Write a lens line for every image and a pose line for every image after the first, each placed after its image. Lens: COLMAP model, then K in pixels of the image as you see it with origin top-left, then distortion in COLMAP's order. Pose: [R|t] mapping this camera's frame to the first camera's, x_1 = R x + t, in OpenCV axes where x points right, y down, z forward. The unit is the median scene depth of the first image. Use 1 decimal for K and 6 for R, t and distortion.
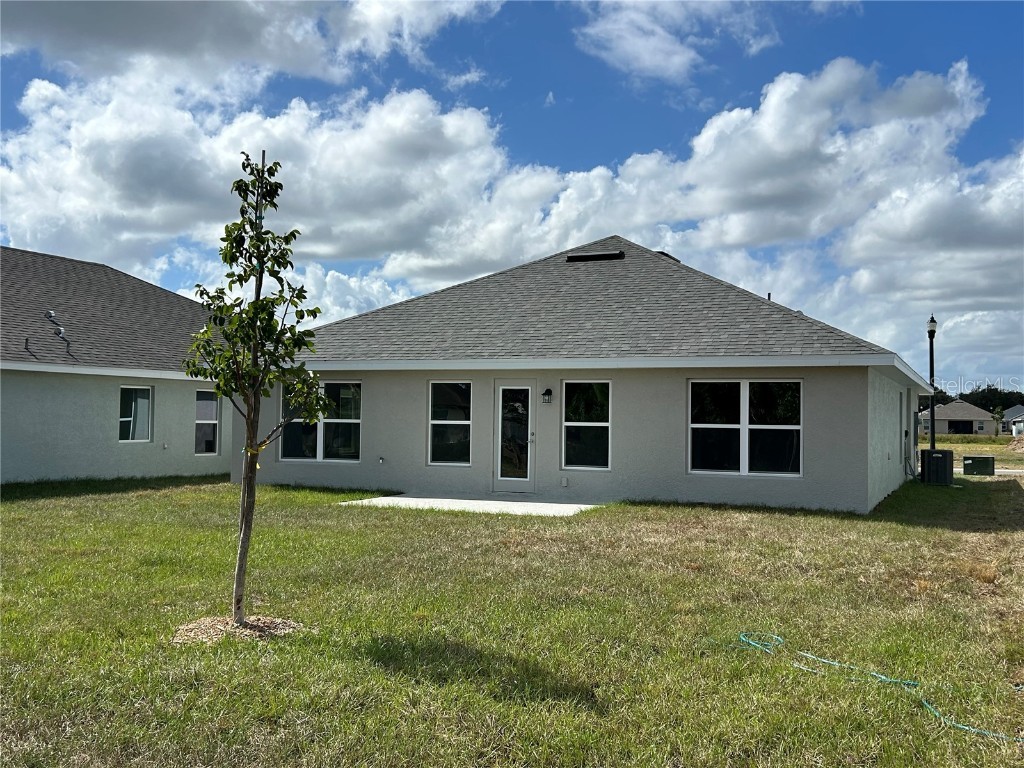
lens RADIAL K [[1171.3, 0, 512.0], [0, 1171.3, 384.0], [0, 0, 1]] dist [0.132870, -0.011531]
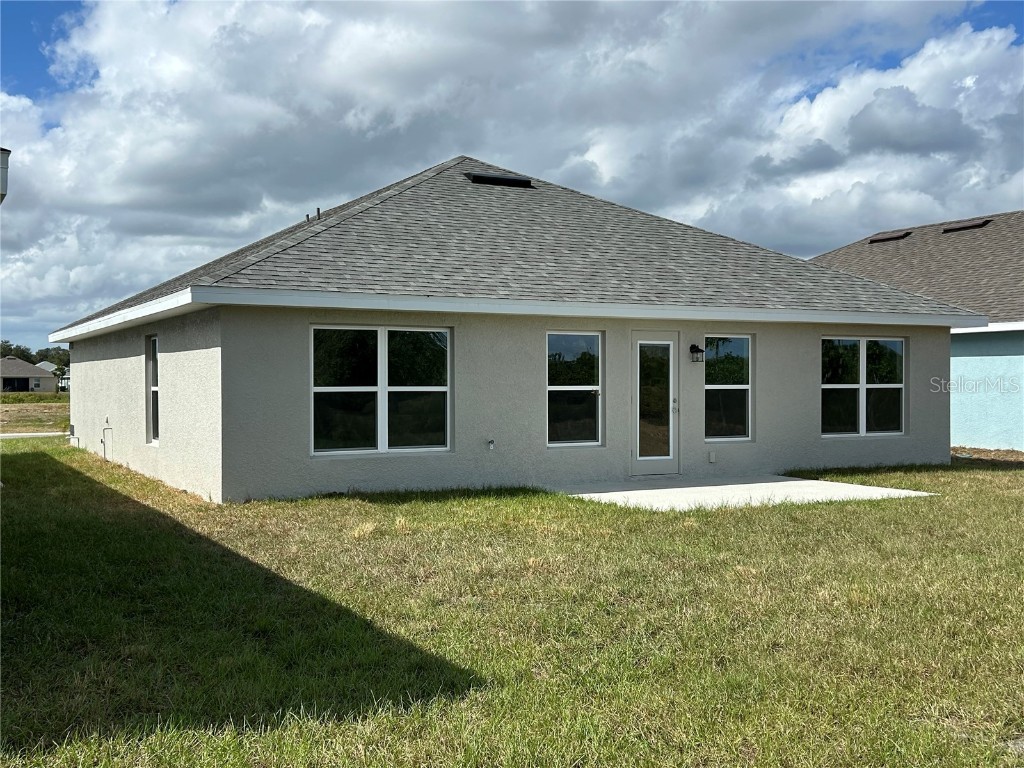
lens RADIAL K [[1093.8, 0, 512.0], [0, 1093.8, 384.0], [0, 0, 1]] dist [0.167663, 0.005715]
pose [[0.610539, -0.016536, 0.791814, -0.646753], [-0.012832, 0.999444, 0.030767, 0.009330], [-0.791883, -0.028945, 0.609987, 0.621891]]
